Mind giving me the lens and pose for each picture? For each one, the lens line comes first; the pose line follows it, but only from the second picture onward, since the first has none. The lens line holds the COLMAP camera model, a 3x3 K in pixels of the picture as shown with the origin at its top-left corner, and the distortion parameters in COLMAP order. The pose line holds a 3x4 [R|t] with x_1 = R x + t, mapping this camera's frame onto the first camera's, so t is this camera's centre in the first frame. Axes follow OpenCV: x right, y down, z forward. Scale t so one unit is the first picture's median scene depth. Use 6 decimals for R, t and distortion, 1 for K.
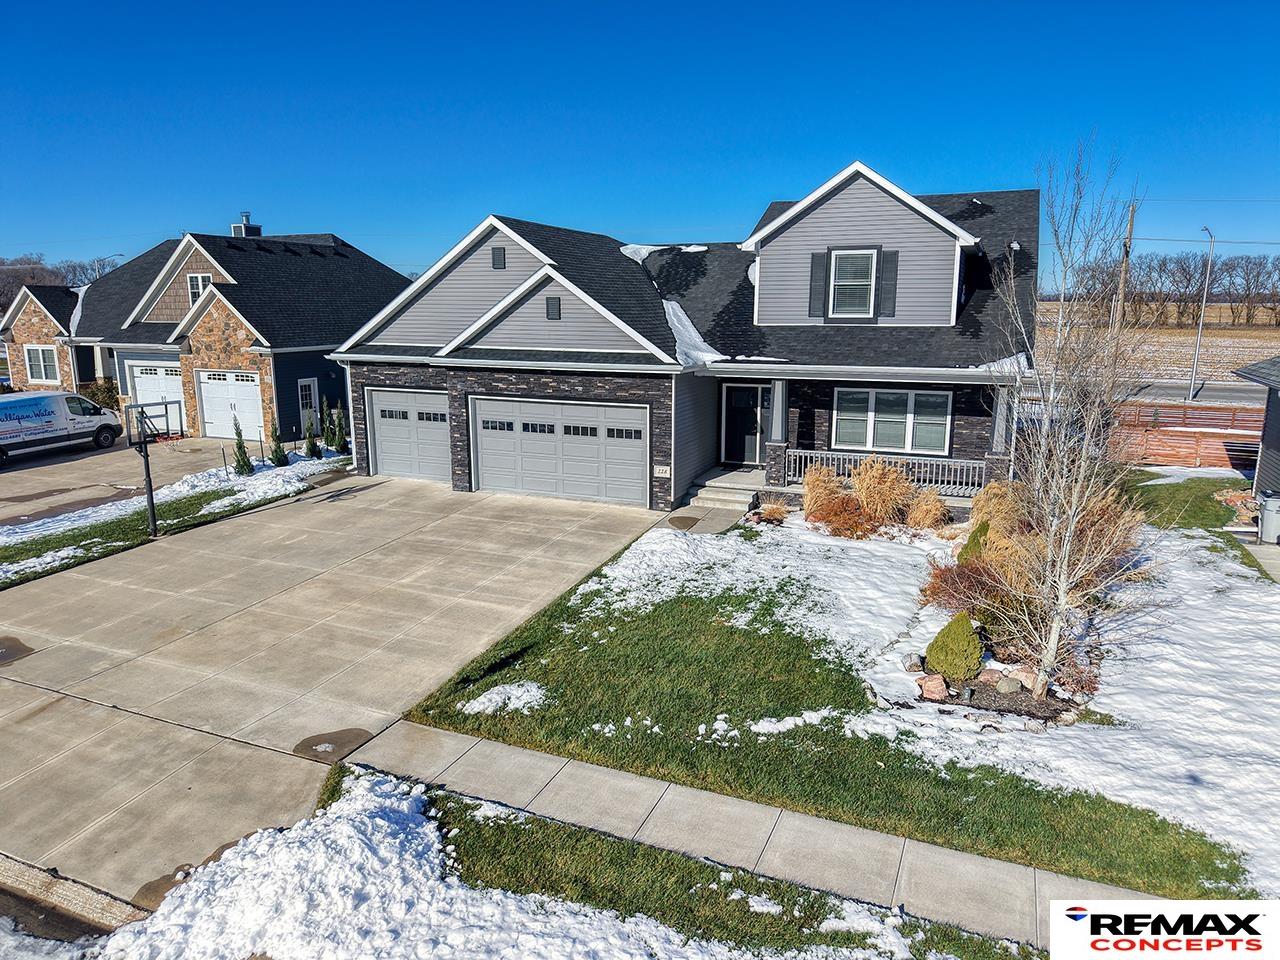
lens RADIAL K [[853.9, 0, 631.6], [0, 853.9, 483.9], [0, 0, 1]] dist [0.030580, -0.034761]
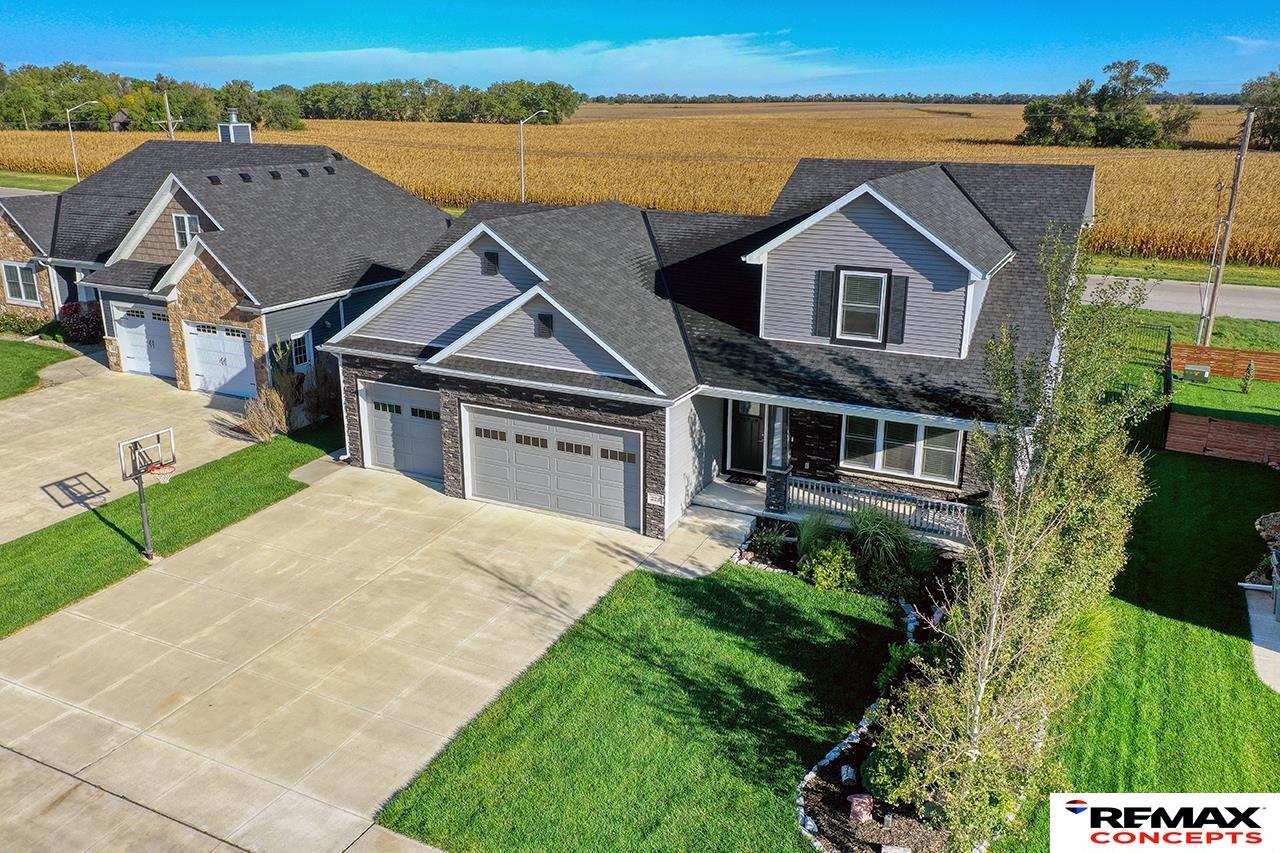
lens RADIAL K [[1017.5, 0, 633.2], [0, 1017.5, 423.9], [0, 0, 1]] dist [0.020294, -0.005992]
pose [[0.998185, 0.021565, -0.056230, 0.073279], [-0.016027, 0.995141, 0.097147, -0.209648], [0.058052, -0.096069, 0.993680, -0.141549]]
